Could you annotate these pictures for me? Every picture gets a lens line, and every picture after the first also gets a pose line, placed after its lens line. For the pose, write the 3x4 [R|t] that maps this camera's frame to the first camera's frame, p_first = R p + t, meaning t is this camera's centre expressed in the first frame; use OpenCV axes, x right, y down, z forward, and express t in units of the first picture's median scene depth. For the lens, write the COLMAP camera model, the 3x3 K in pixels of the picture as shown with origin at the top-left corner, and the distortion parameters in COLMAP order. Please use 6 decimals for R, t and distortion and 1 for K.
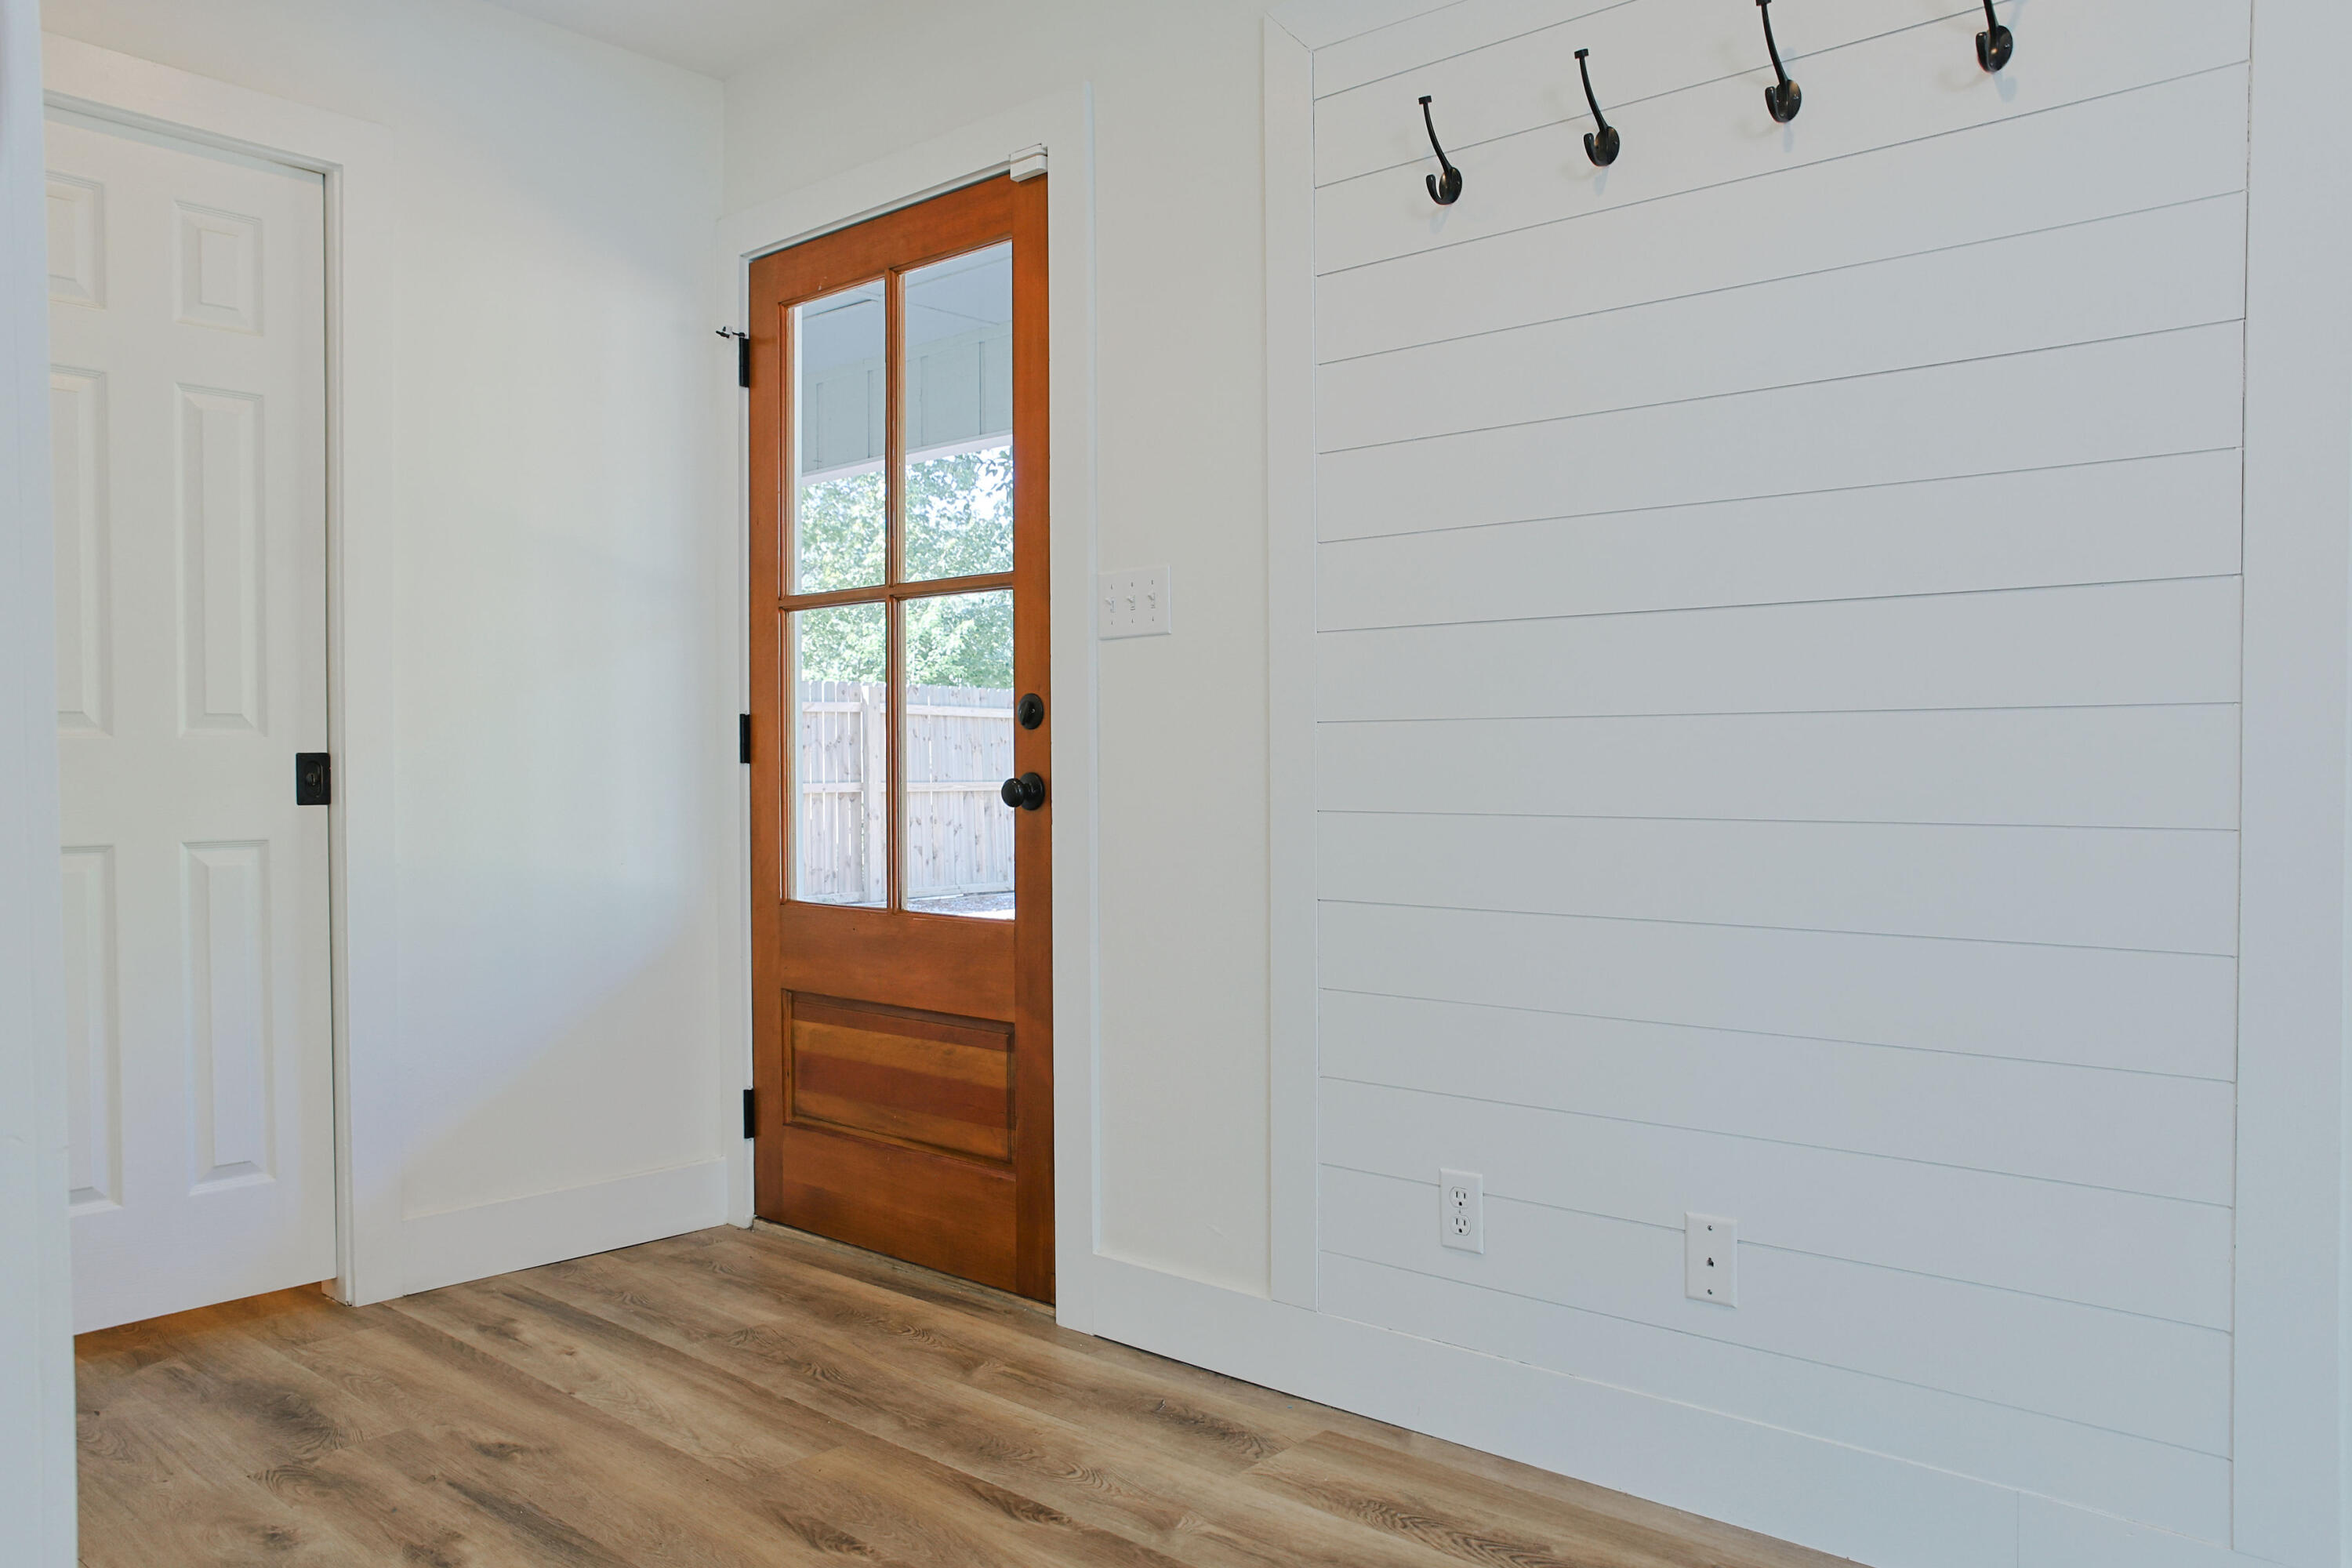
lens RADIAL K [[1712.1, 0, 1167.5], [0, 1712.1, 778.9], [0, 0, 1]] dist [-0.036586, 0.017263]
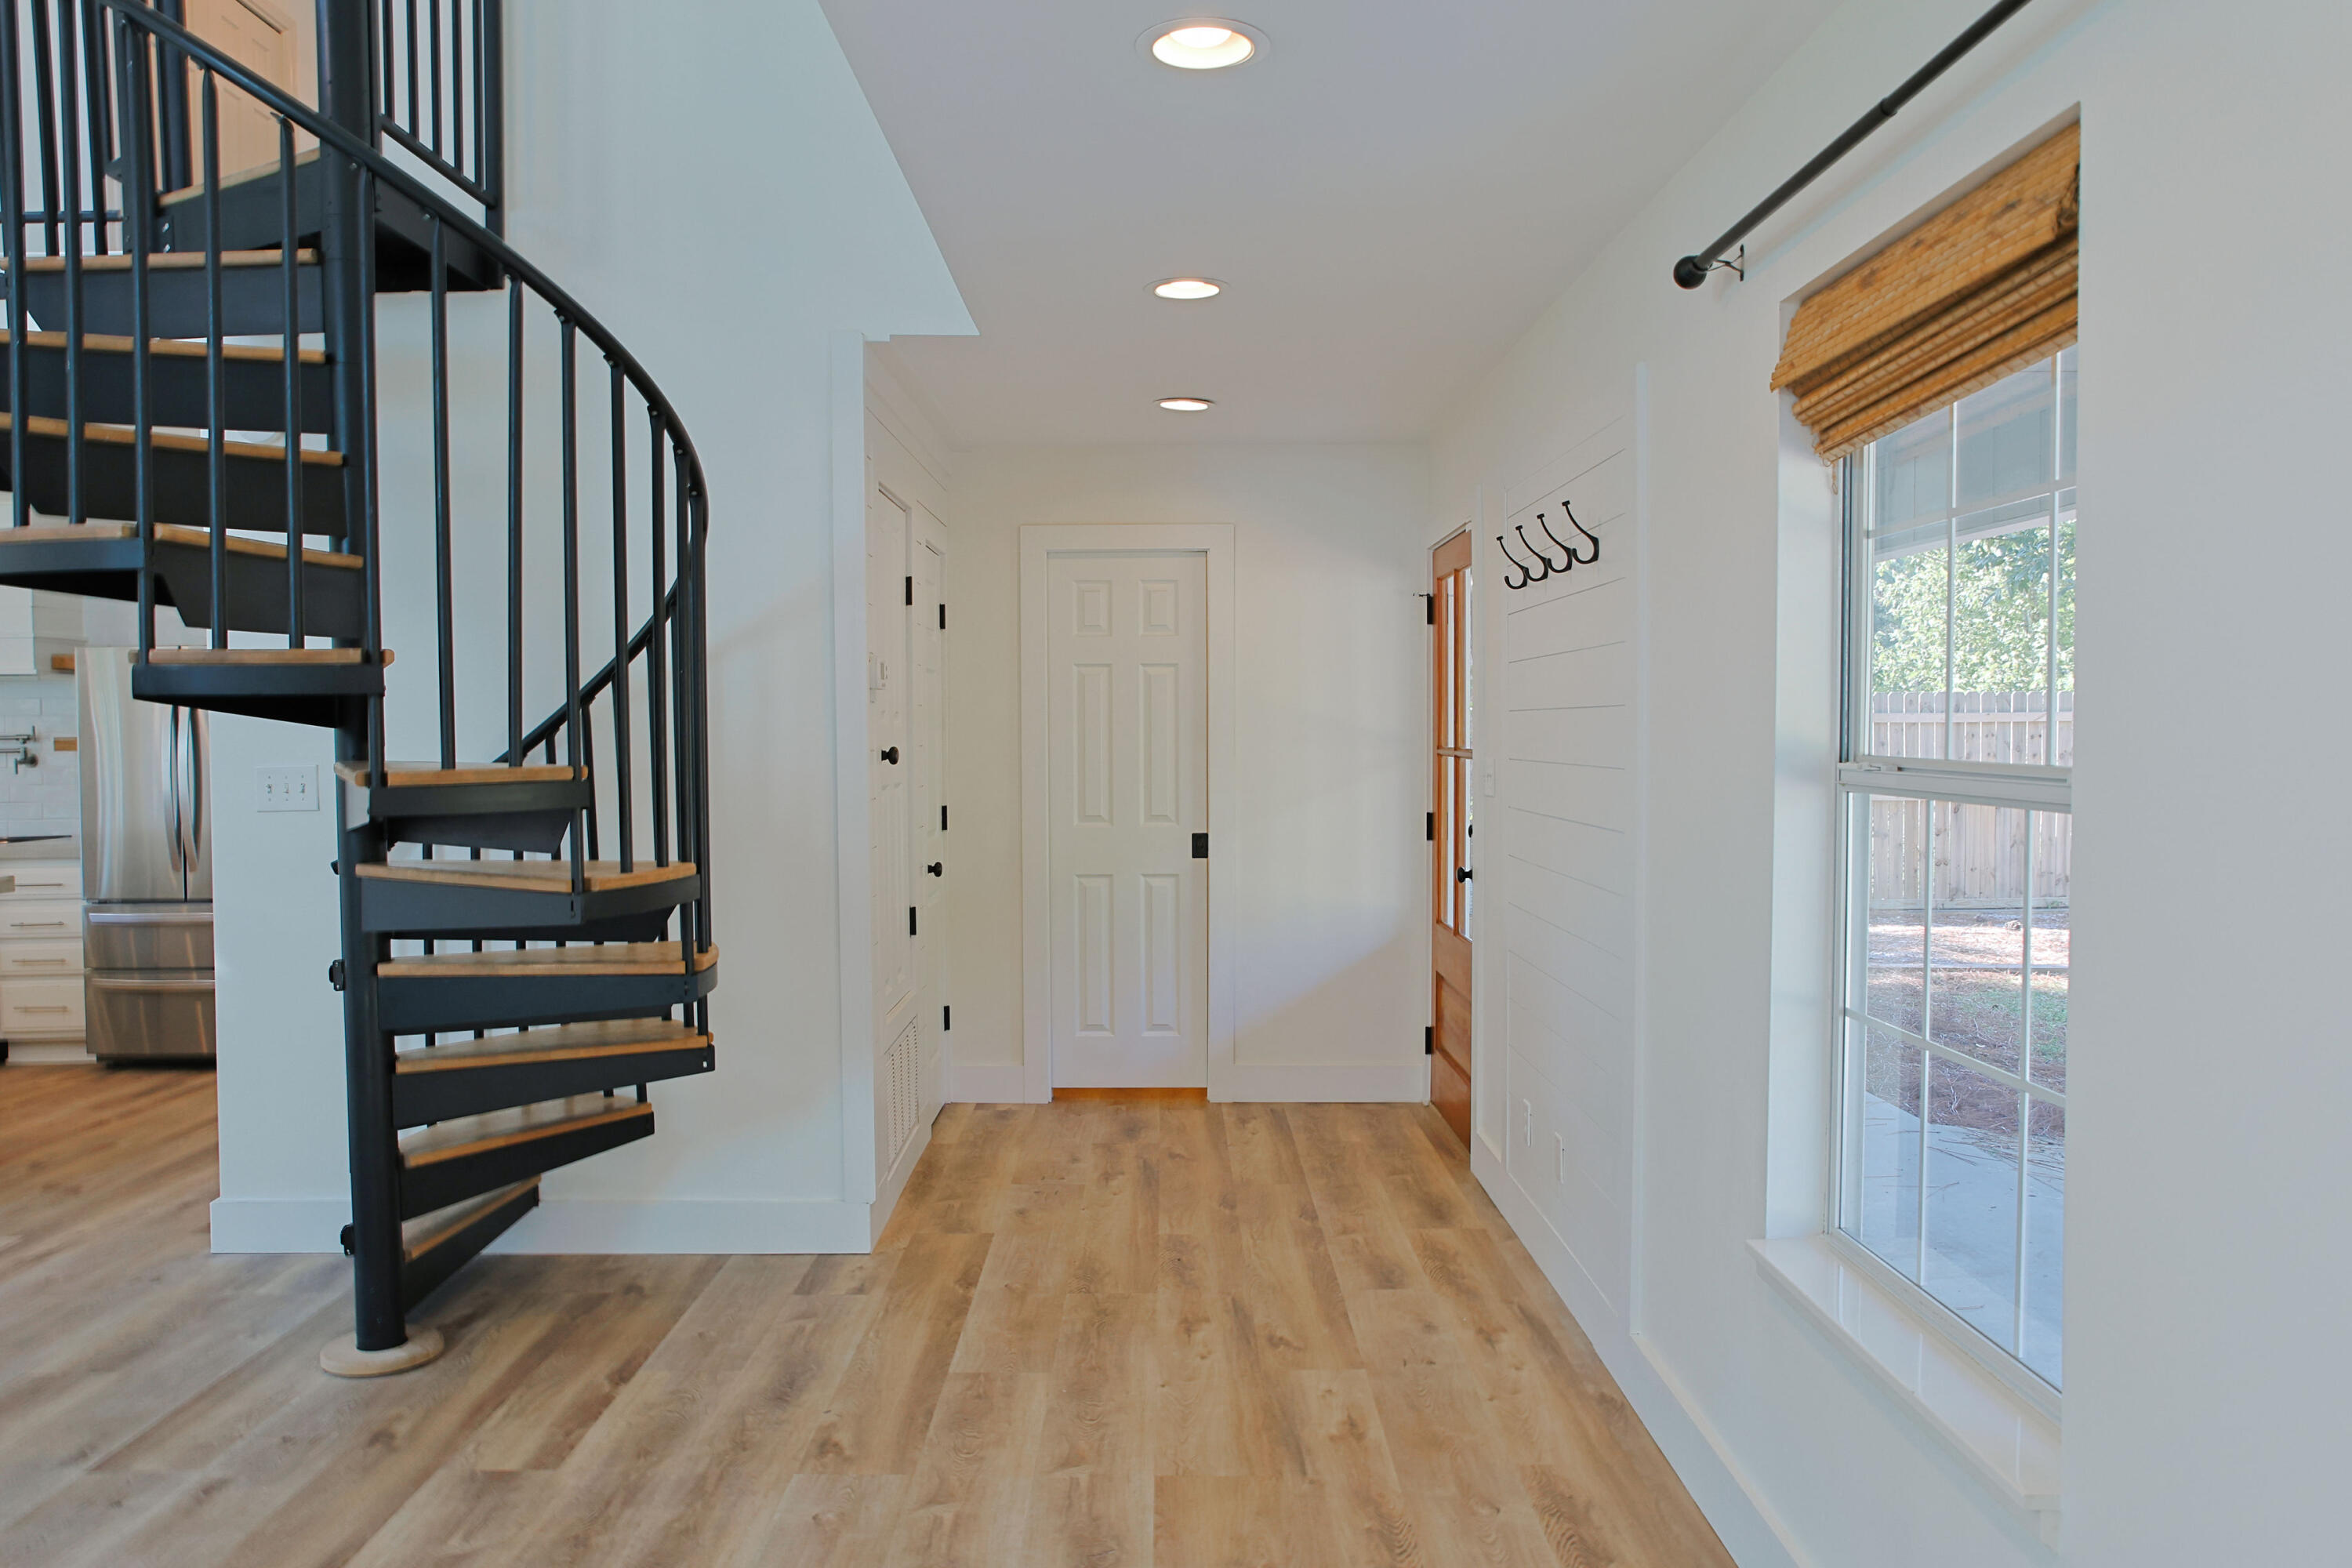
lens RADIAL K [[1712.1, 0, 1195.2], [0, 1712.1, 779.3], [0, 0, 1]] dist [-0.036586, 0.017263]
pose [[0.676786, 0.020906, -0.735883, 1.237117], [-0.009149, 0.999758, 0.019988, -0.147313], [0.736123, -0.006795, 0.676814, -0.503362]]
